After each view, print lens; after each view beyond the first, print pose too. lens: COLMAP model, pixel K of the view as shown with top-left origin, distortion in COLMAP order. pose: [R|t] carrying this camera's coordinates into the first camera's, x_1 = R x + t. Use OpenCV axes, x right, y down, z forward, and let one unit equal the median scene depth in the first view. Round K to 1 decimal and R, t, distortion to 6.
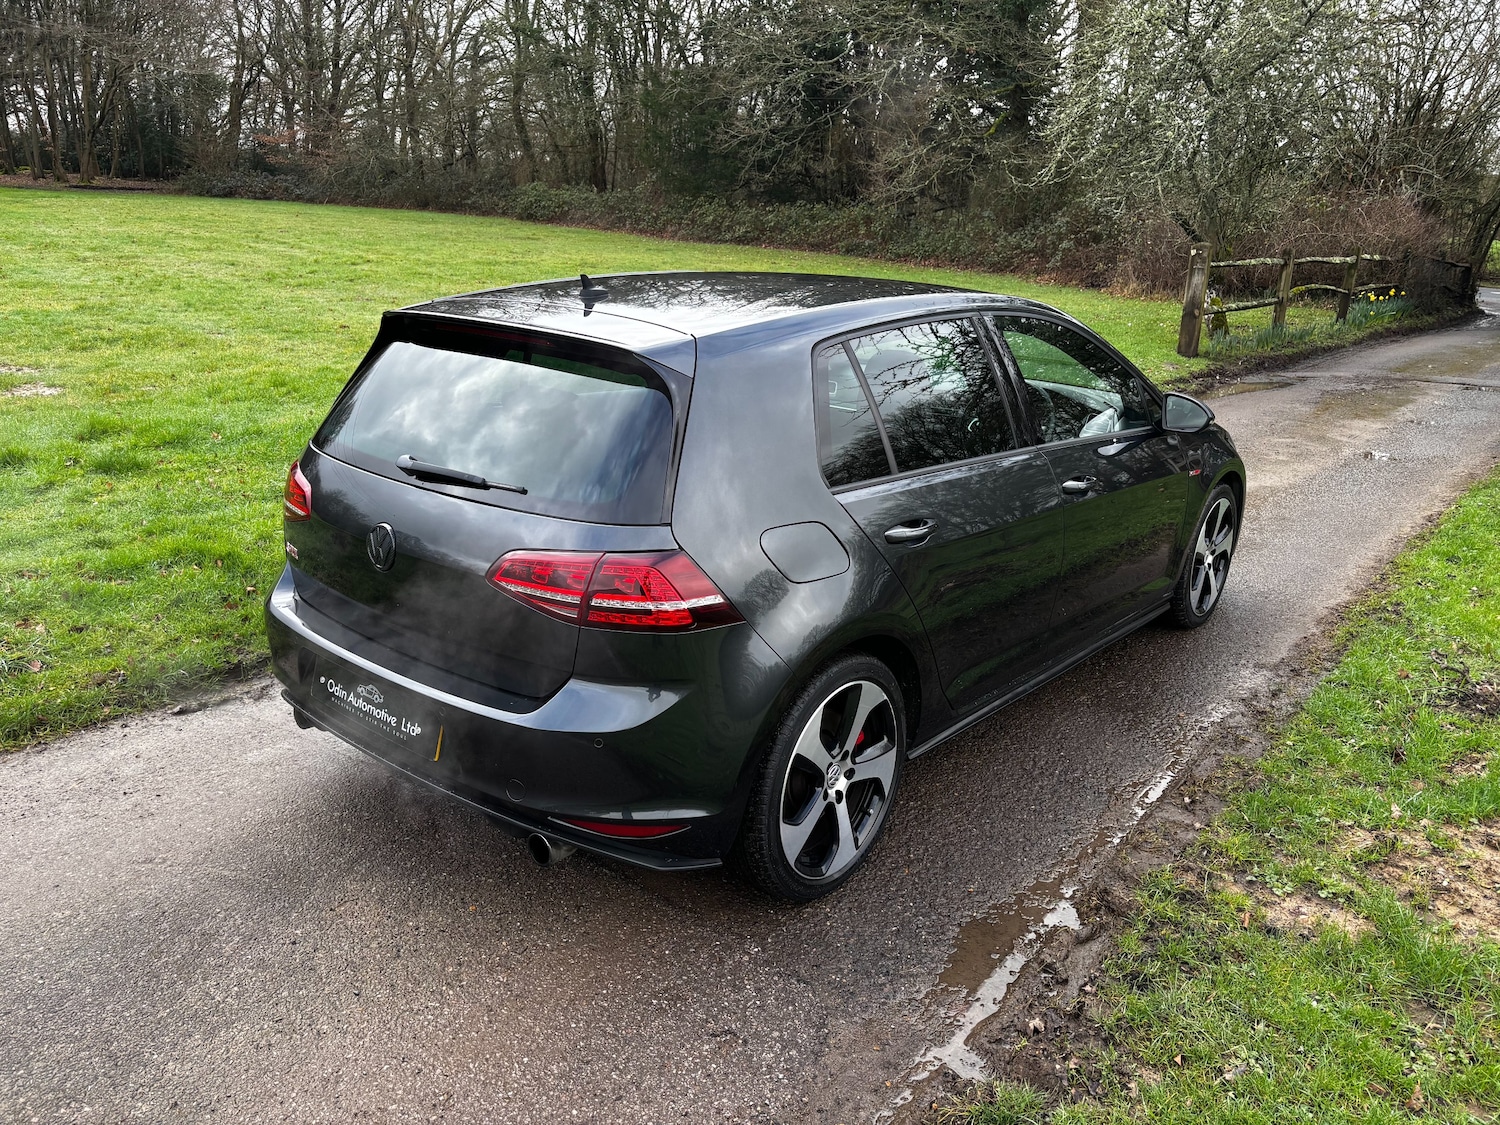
lens RADIAL K [[1136.8, 0, 751.5], [0, 1136.8, 558.6], [0, 0, 1]] dist [0.040110, -0.035609]
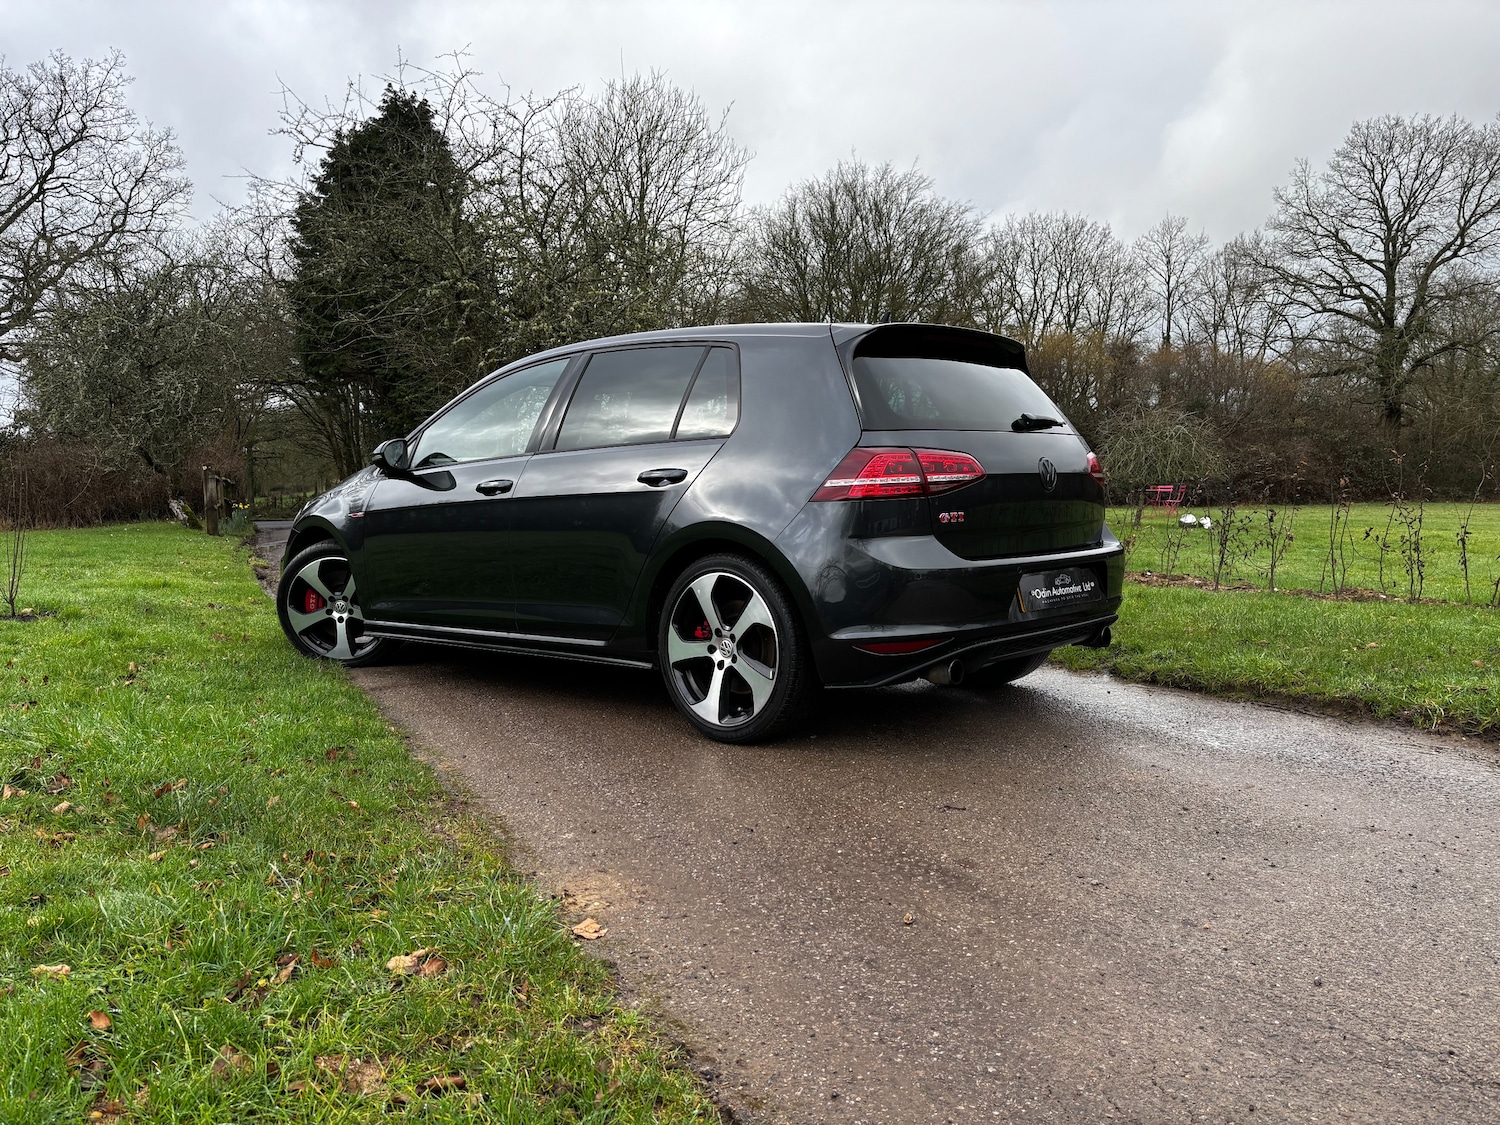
lens RADIAL K [[1135.9, 0, 741.0], [0, 1135.9, 569.2], [0, 0, 1]] dist [0.047927, -0.050328]
pose [[0.455976, -0.113407, 0.882737, -0.594832], [0.303209, 0.952307, -0.034277, 0.114762], [-0.836750, 0.283283, 0.468615, -0.232420]]
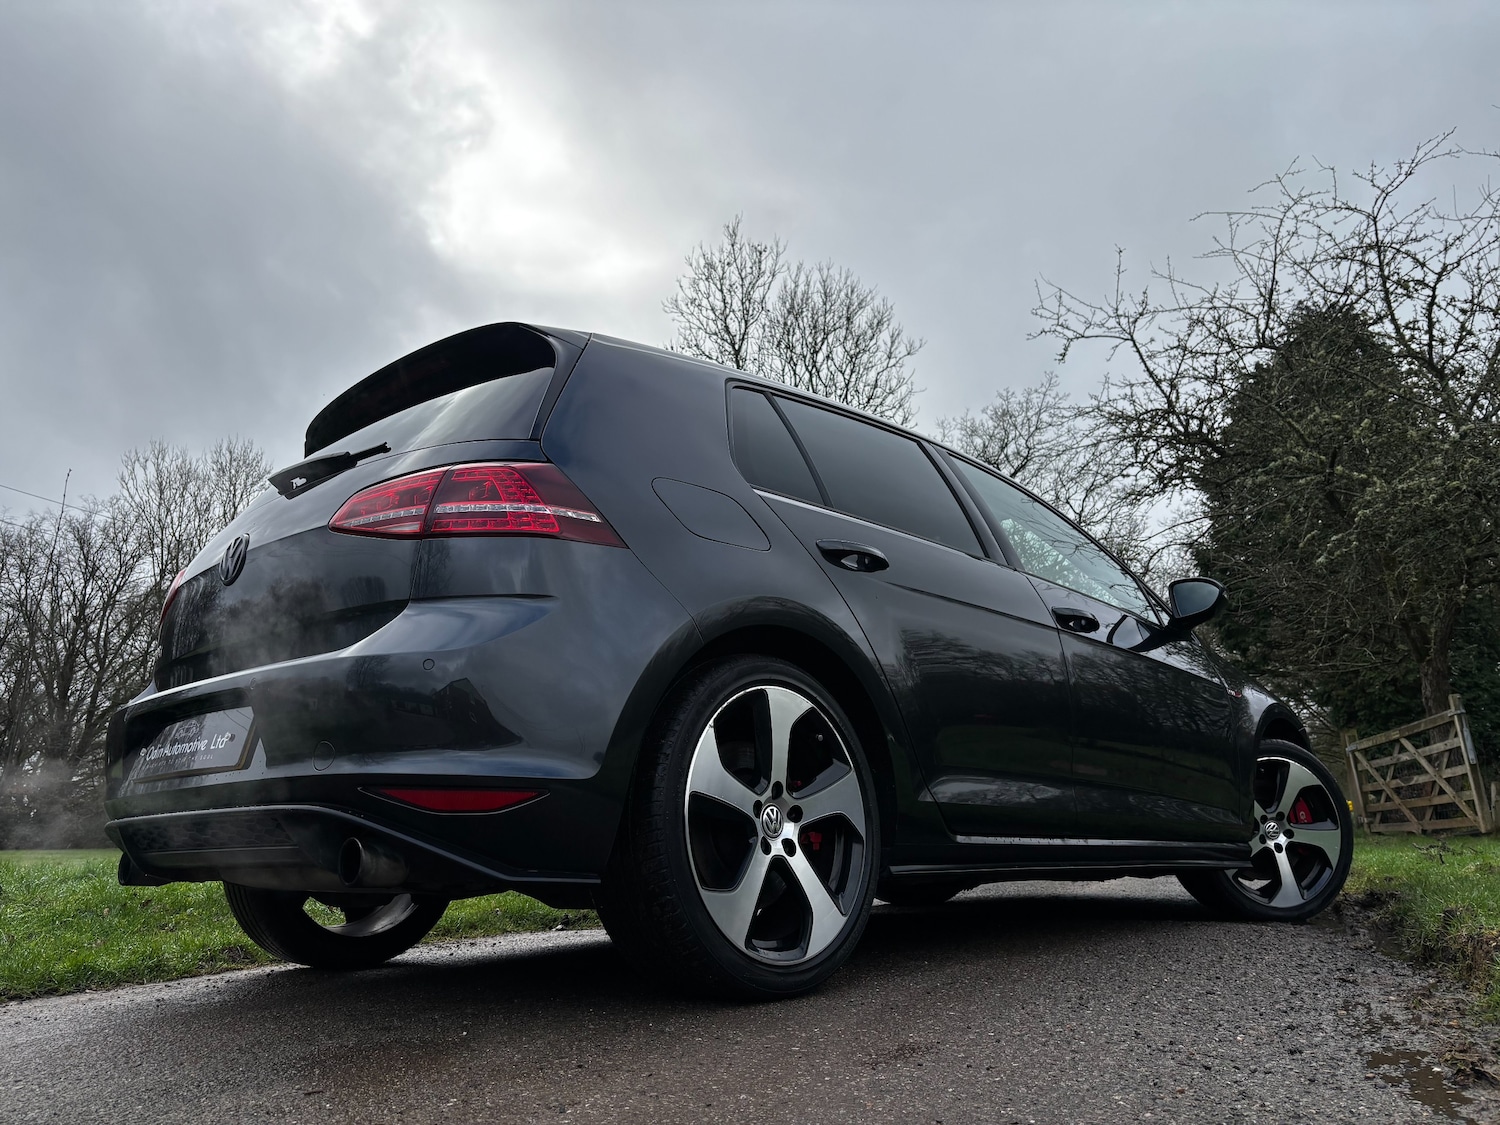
lens RADIAL K [[1136.8, 0, 743.9], [0, 1136.8, 550.7], [0, 0, 1]] dist [0.040110, -0.035609]
pose [[0.972829, -0.013144, 0.231153, -0.166438], [0.132123, 0.851379, -0.507639, 0.120775], [-0.190127, 0.524387, 0.829982, -0.062696]]
